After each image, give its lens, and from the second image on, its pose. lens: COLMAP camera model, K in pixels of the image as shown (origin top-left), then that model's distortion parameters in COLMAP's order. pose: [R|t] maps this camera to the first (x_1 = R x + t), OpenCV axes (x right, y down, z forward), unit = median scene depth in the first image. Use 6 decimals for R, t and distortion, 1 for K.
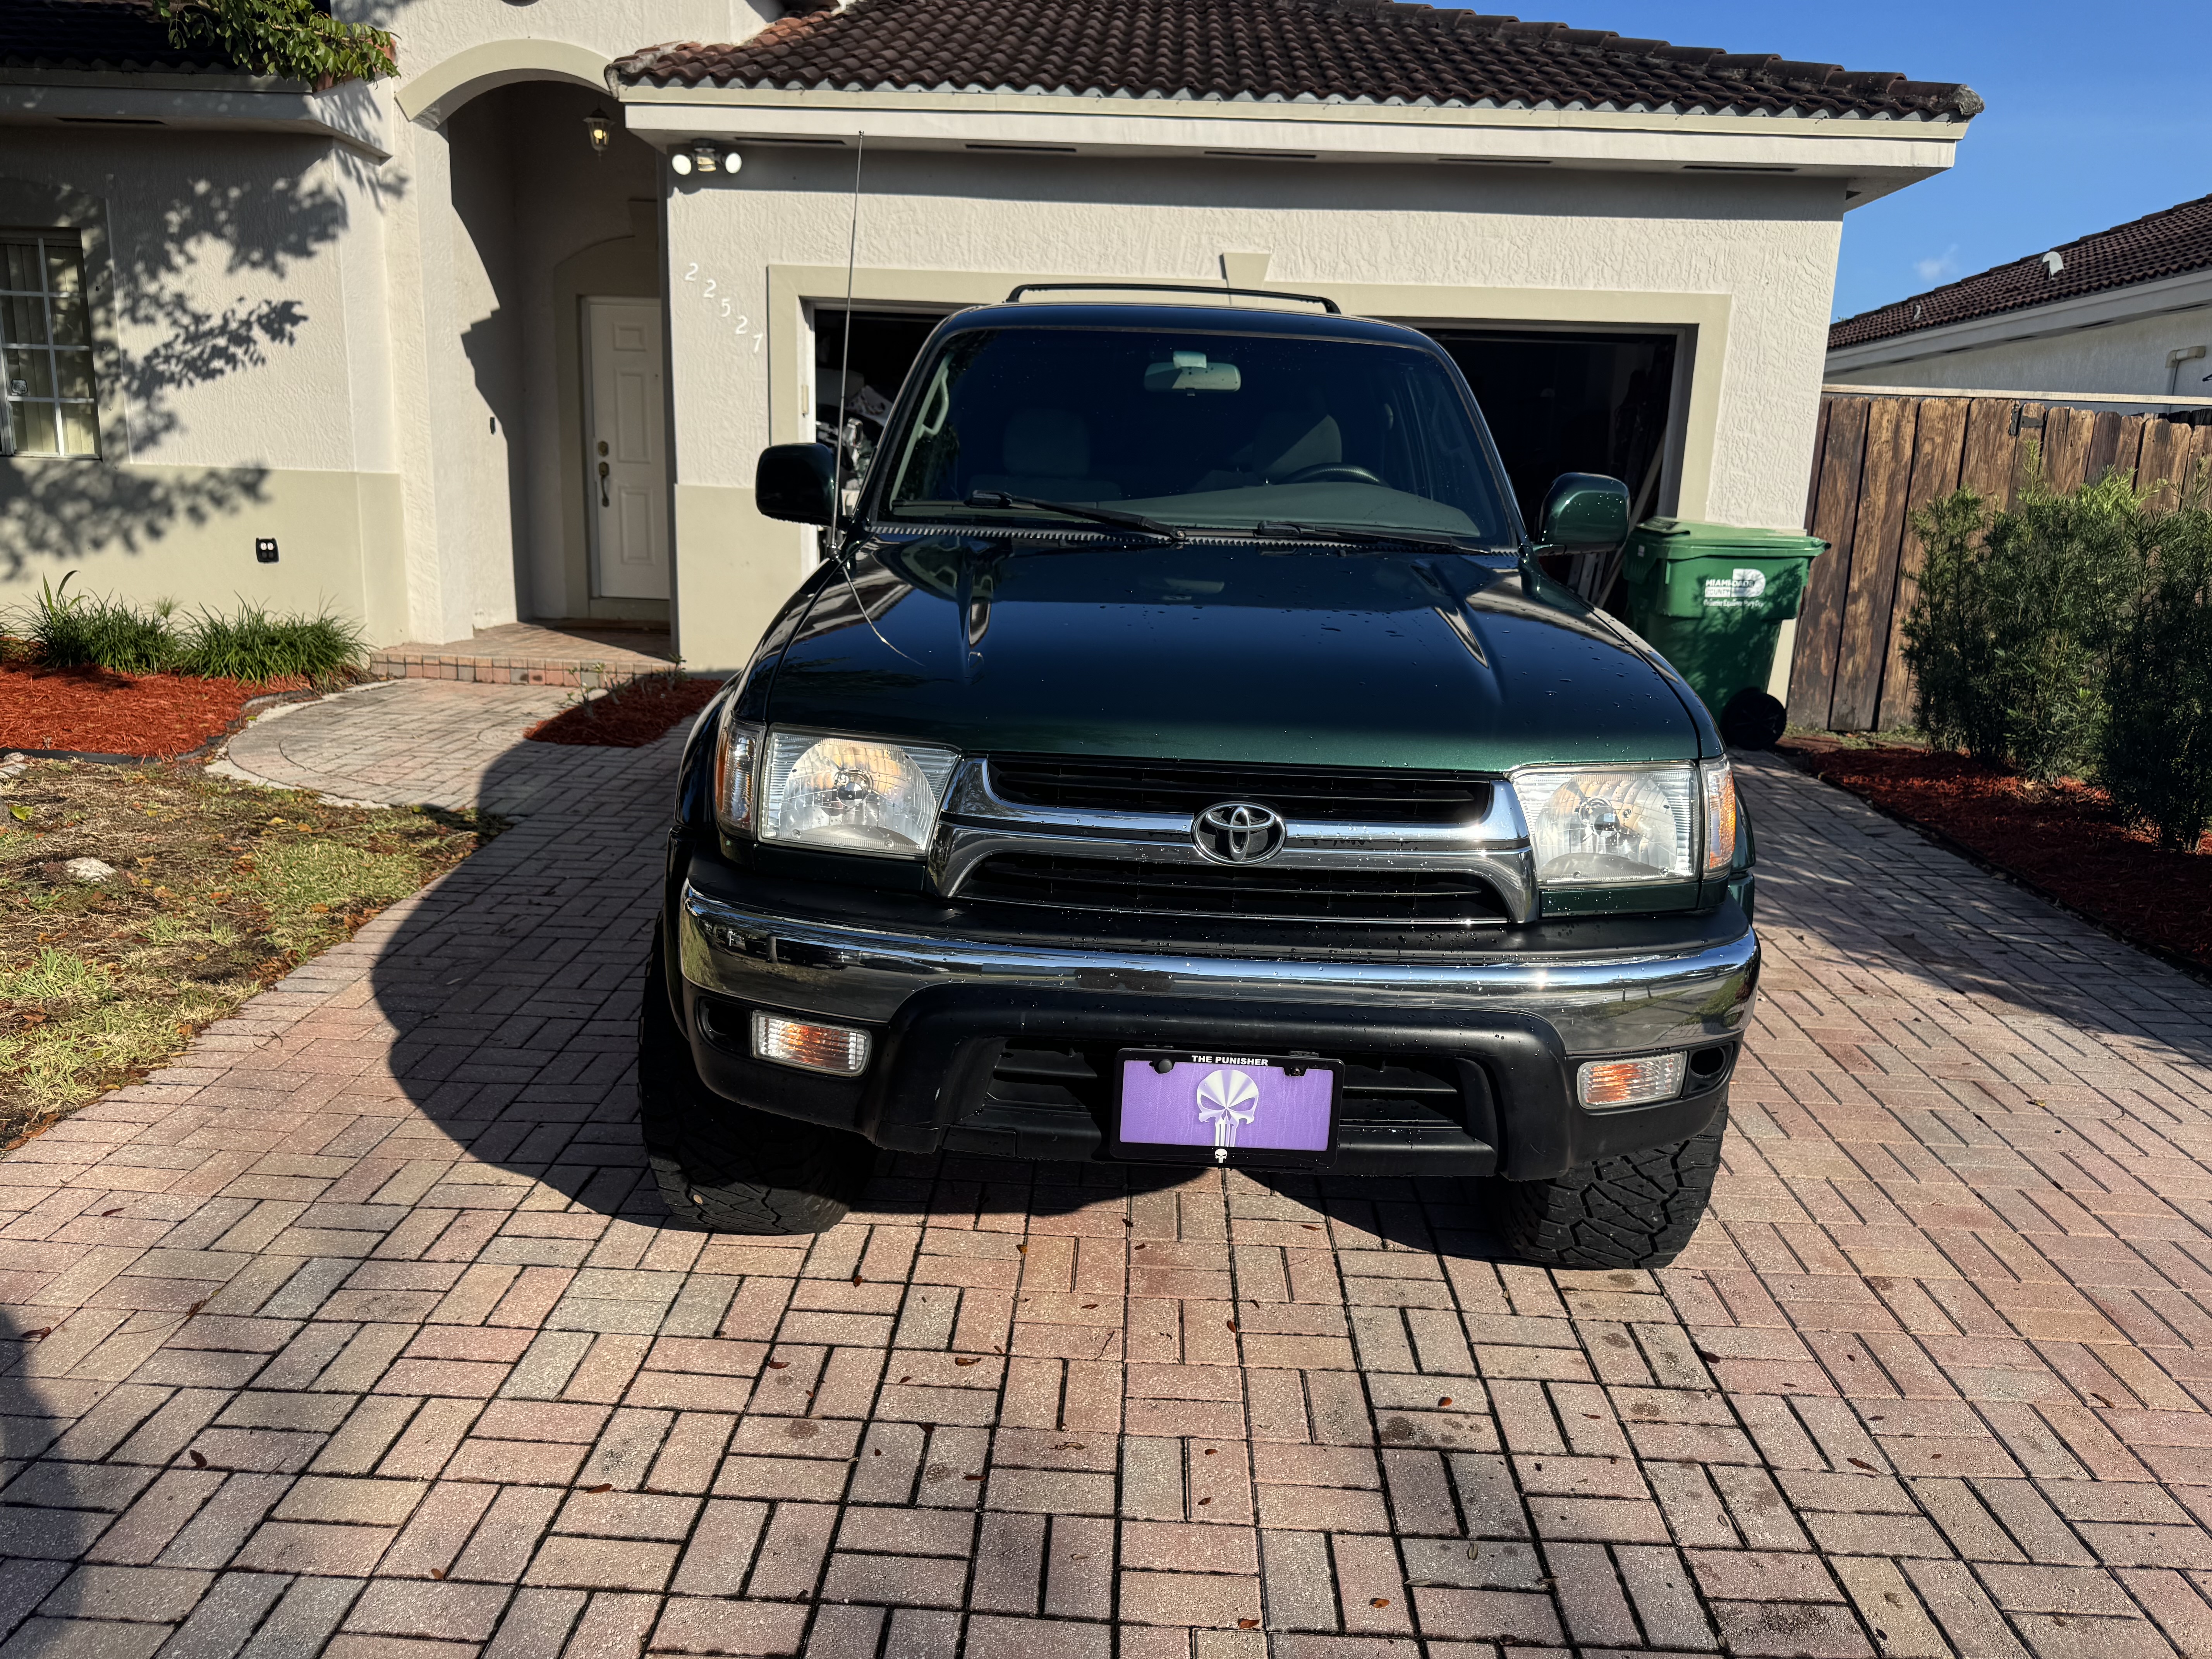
lens RADIAL K [[1577.1, 0, 1106.5], [0, 1577.1, 803.7], [0, 0, 1]] dist [0.049927, -0.062011]
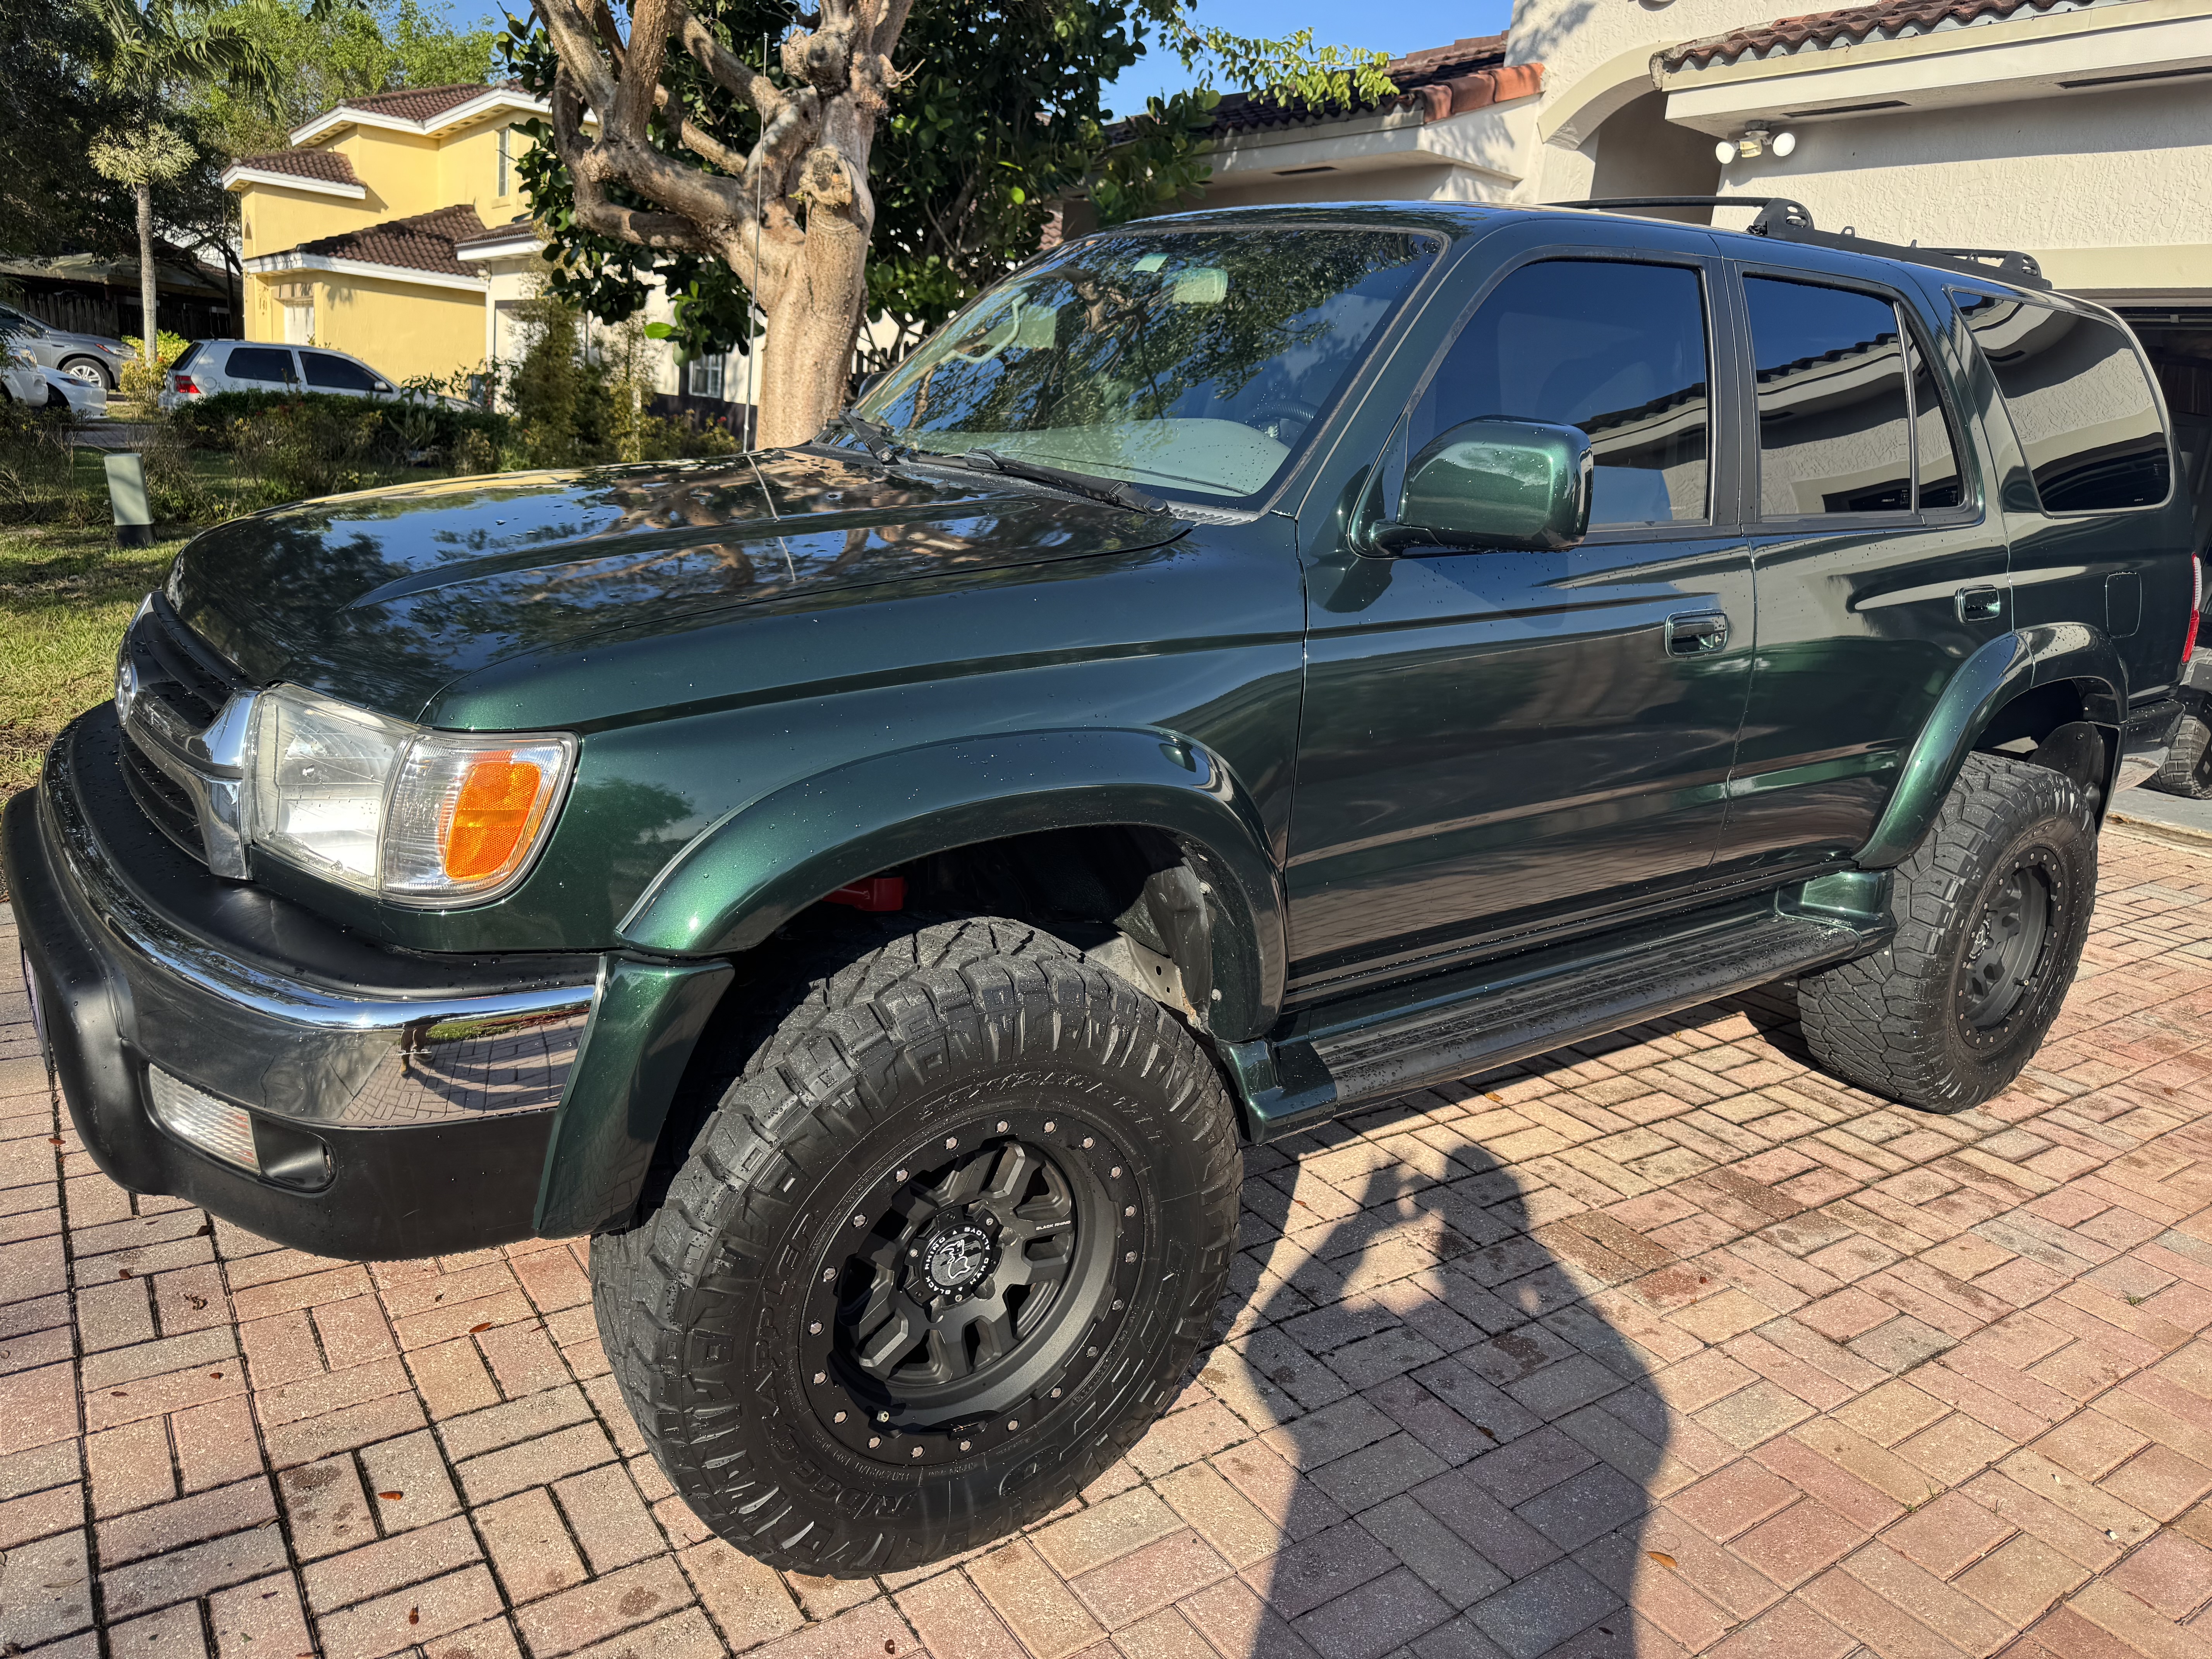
lens RADIAL K [[1592.5, 0, 1129.1], [0, 1592.5, 813.2], [0, 0, 1]] dist [-0.000439, -0.004202]
pose [[0.596155, 0.206628, -0.775825, 0.318024], [-0.233867, 0.969103, 0.078398, -0.033769], [0.768053, 0.134702, 0.626059, 0.238147]]
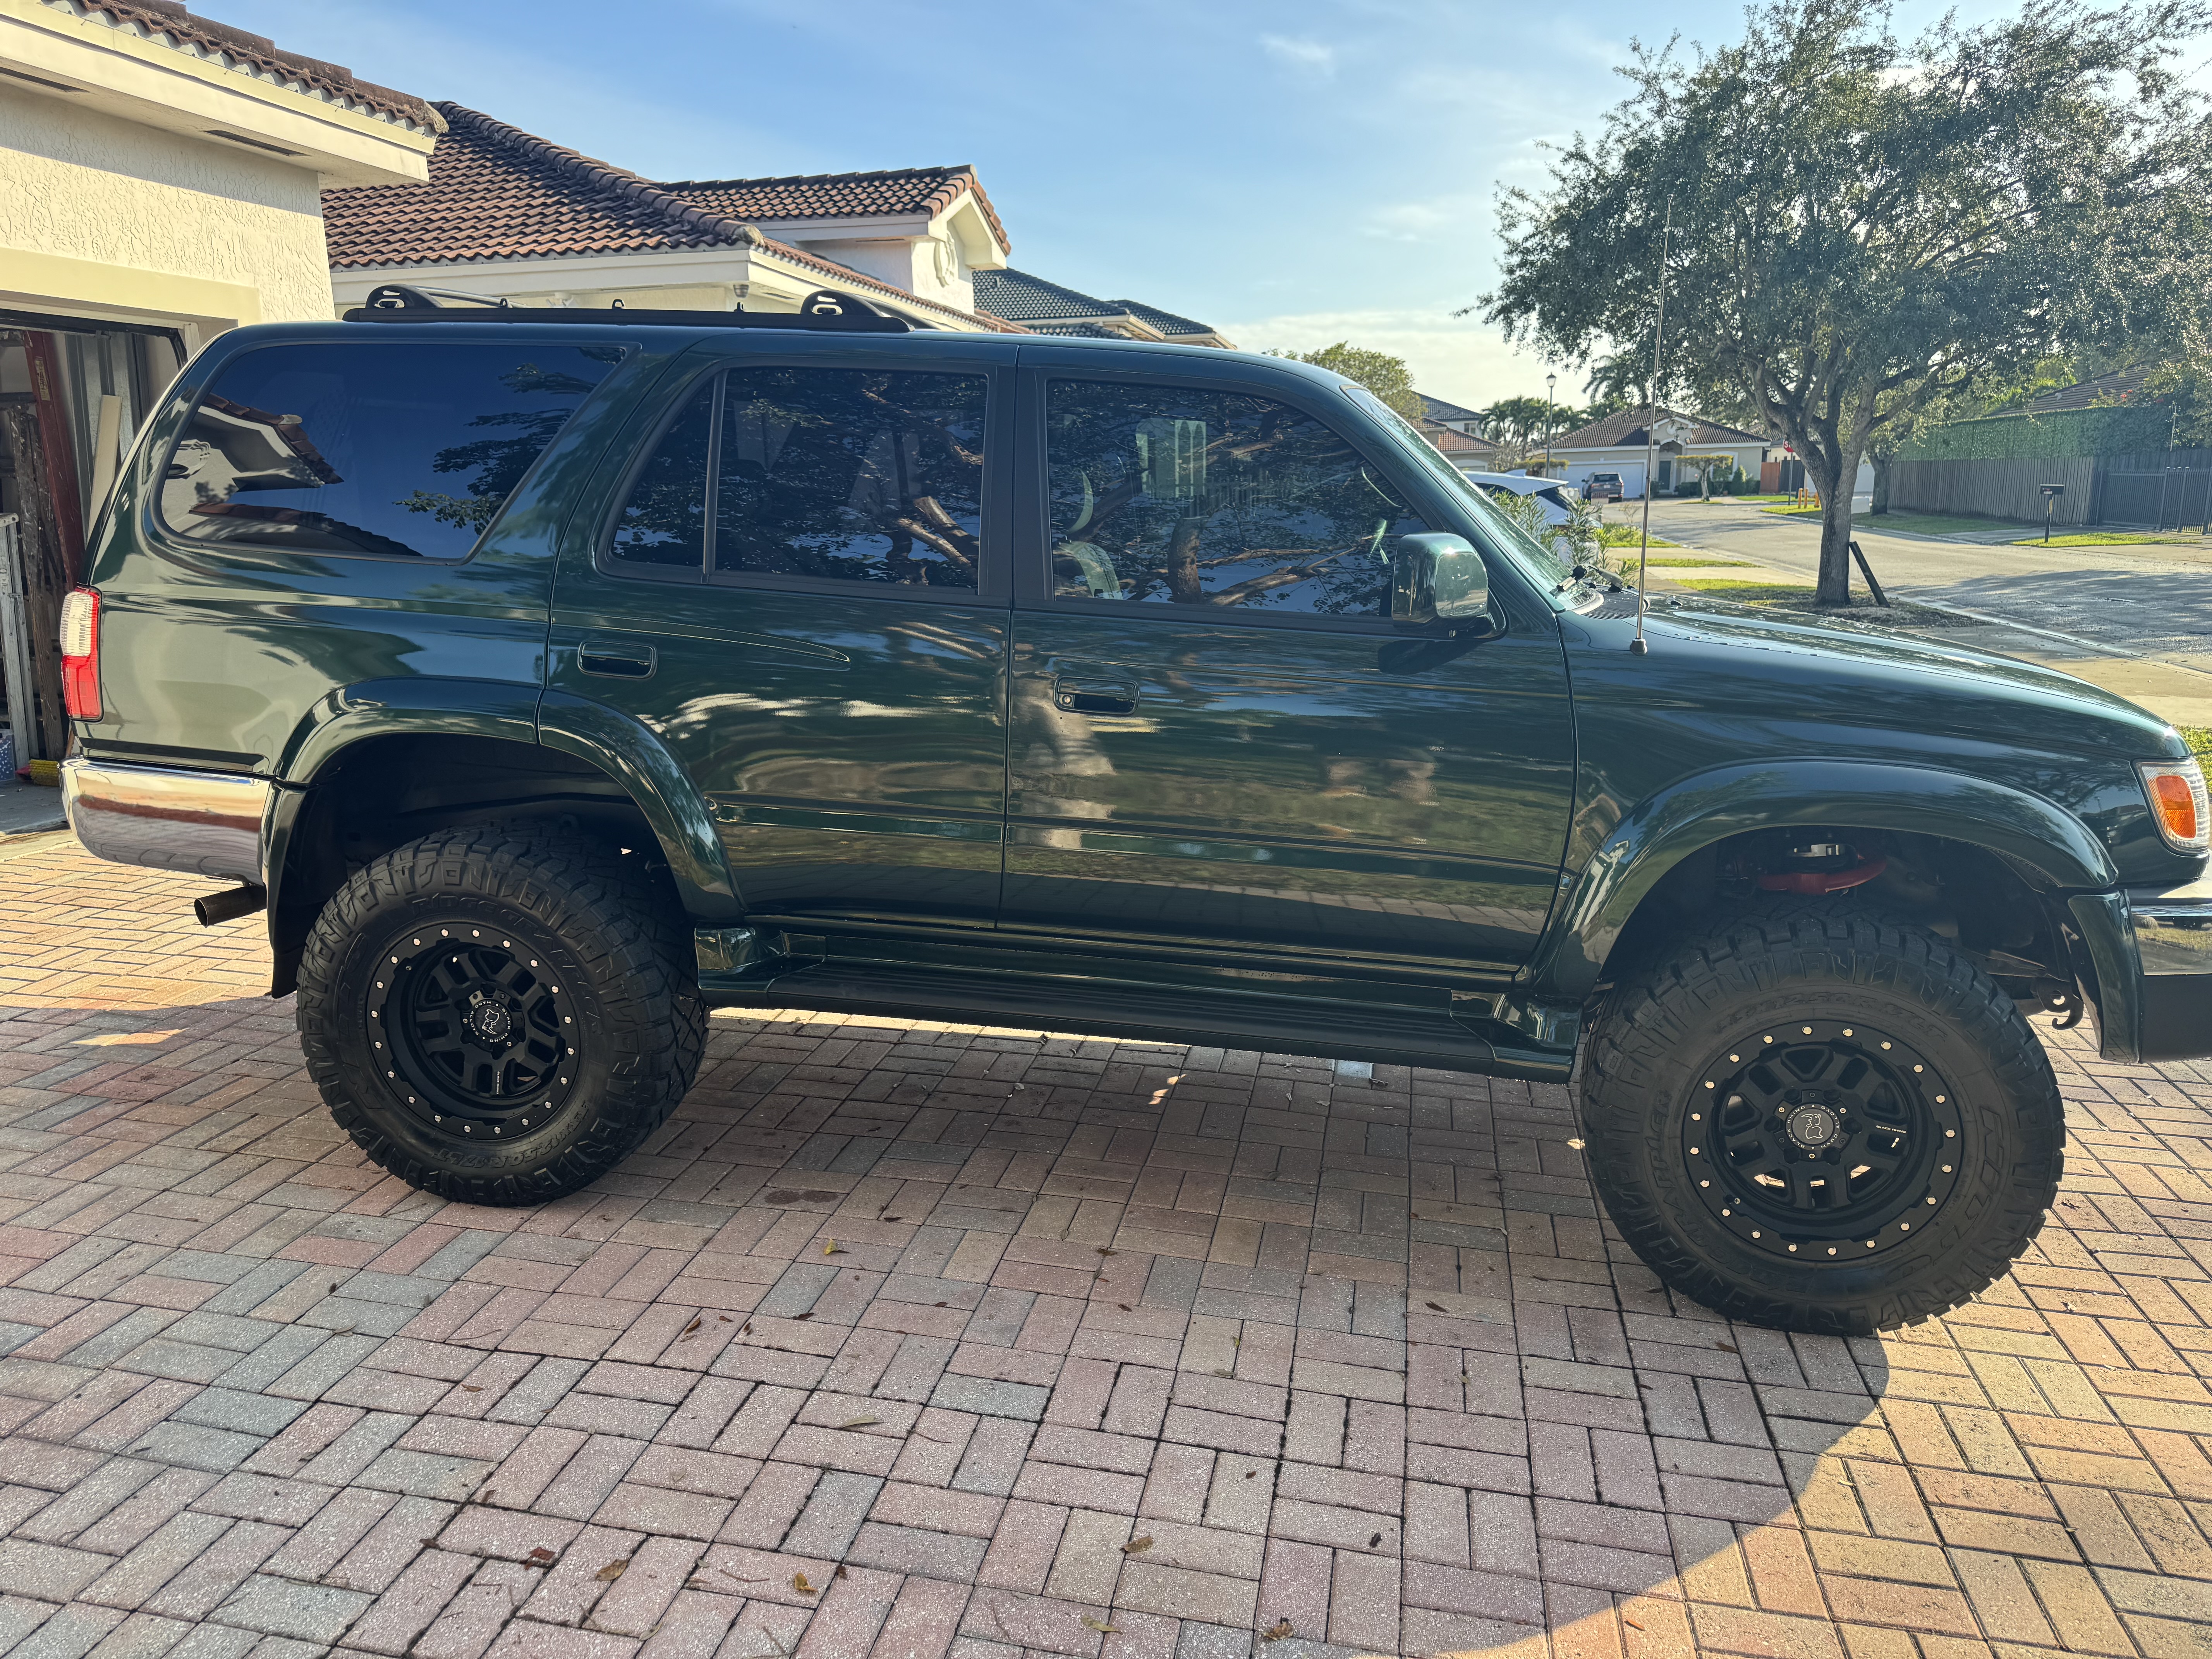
lens RADIAL K [[1577.1, 0, 1106.5], [0, 1577.1, 803.7], [0, 0, 1]] dist [0.049927, -0.062011]
pose [[0.160316, -0.233236, 0.959114, -0.447218], [0.217441, 0.956157, 0.196171, -0.127308], [-0.962818, 0.177101, 0.204002, 0.451058]]
